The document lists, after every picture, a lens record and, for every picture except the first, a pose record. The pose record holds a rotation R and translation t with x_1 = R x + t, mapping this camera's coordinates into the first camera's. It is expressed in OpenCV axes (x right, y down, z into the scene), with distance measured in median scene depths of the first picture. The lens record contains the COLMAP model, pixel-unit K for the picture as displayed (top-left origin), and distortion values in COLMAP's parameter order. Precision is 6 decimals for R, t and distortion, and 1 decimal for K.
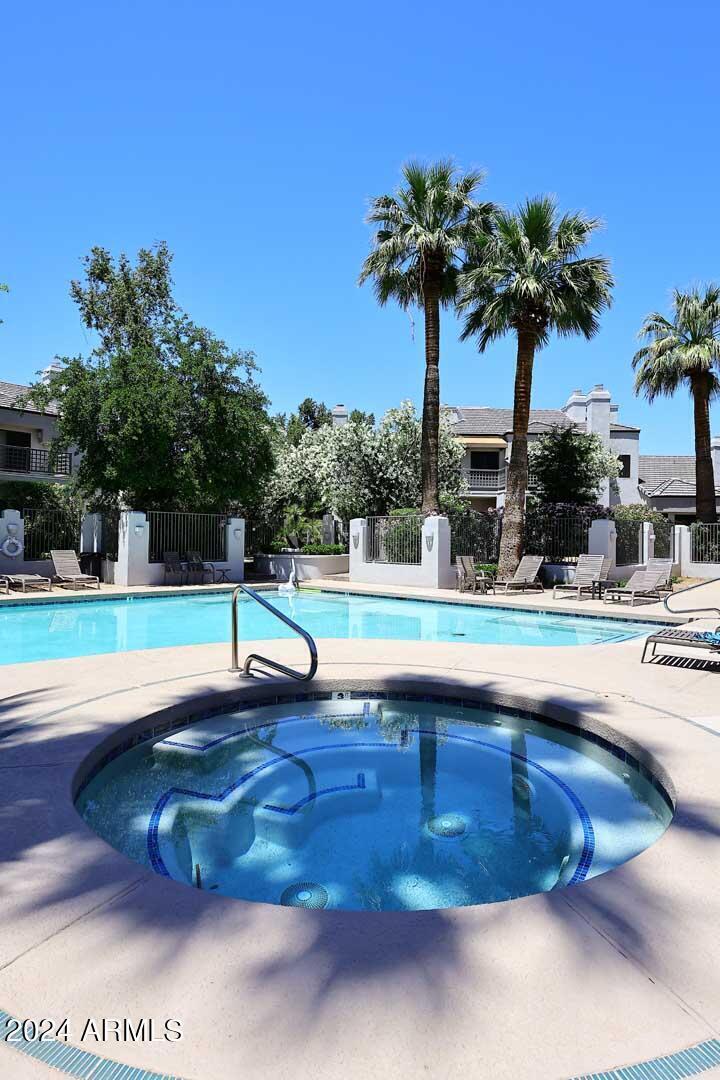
lens RADIAL K [[487.6, 0, 360.0], [0, 487.6, 540.0], [0, 0, 1]] dist [-0.000010, -0.000123]
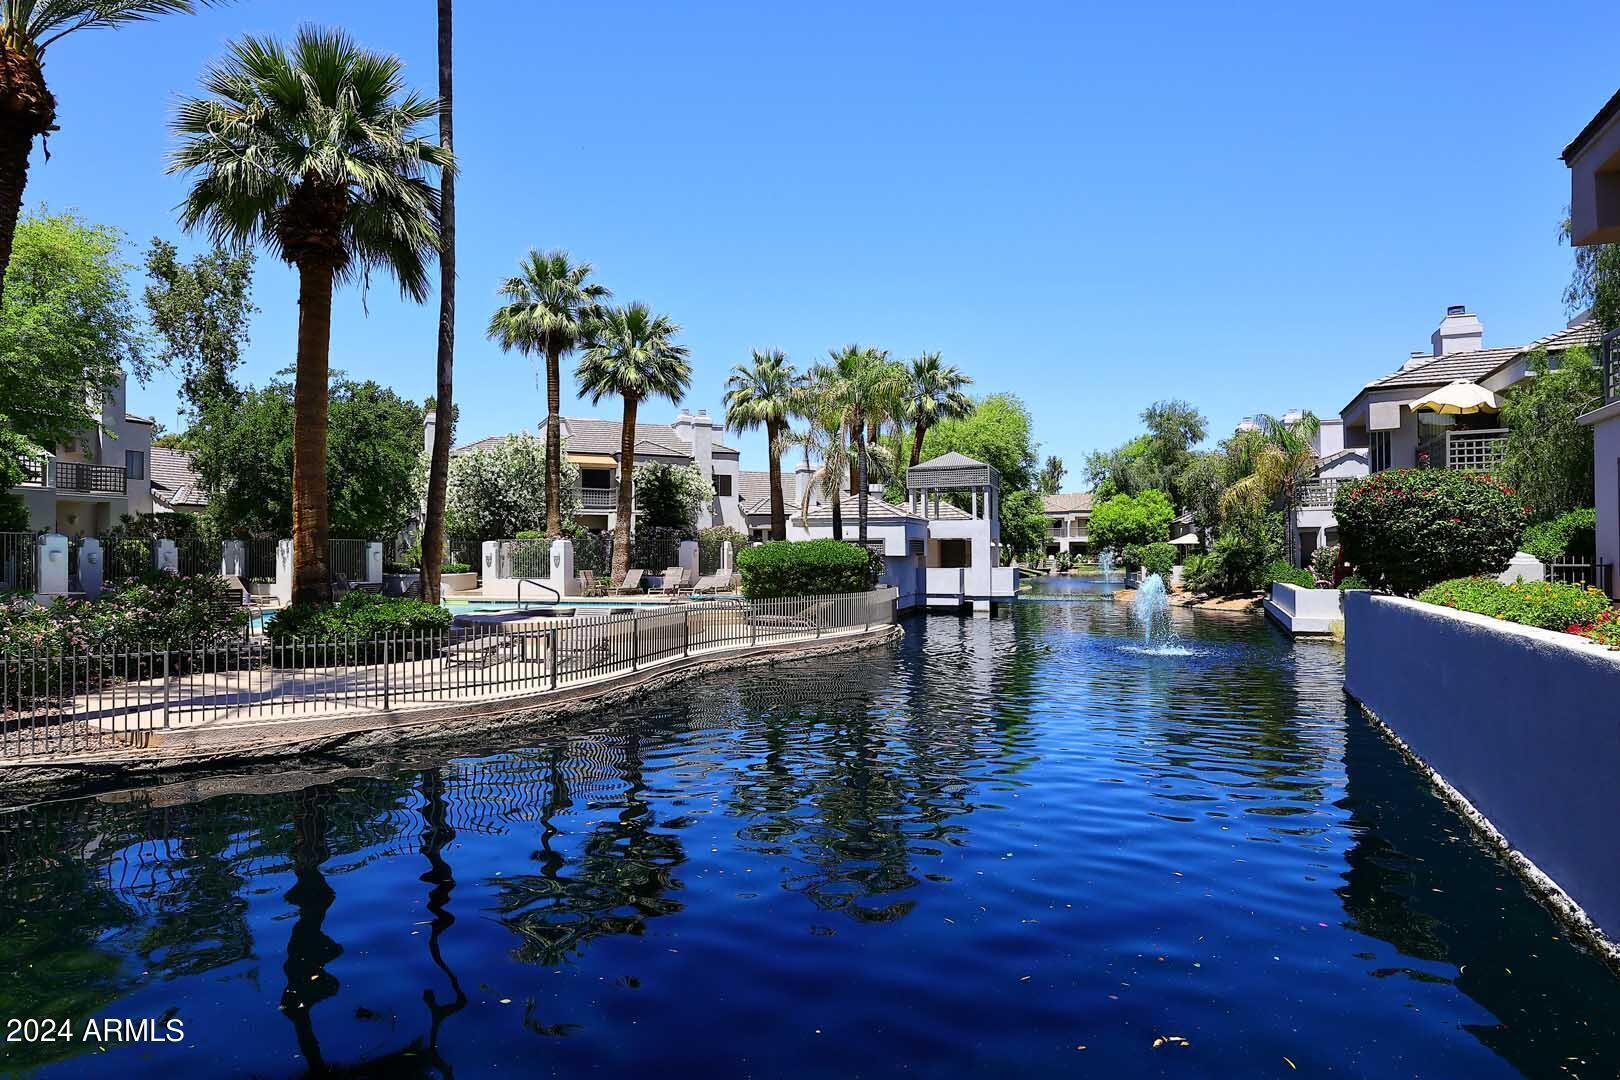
lens RADIAL K [[731.4, 0, 811.0], [0, 731.4, 545.5], [0, 0, 1]] dist [-0.000010, -0.000123]
pose [[0.854641, -0.008557, 0.519149, -0.247070], [0.013297, 0.999897, -0.005409, -0.013754], [-0.519049, 0.011526, 0.854666, -0.859481]]
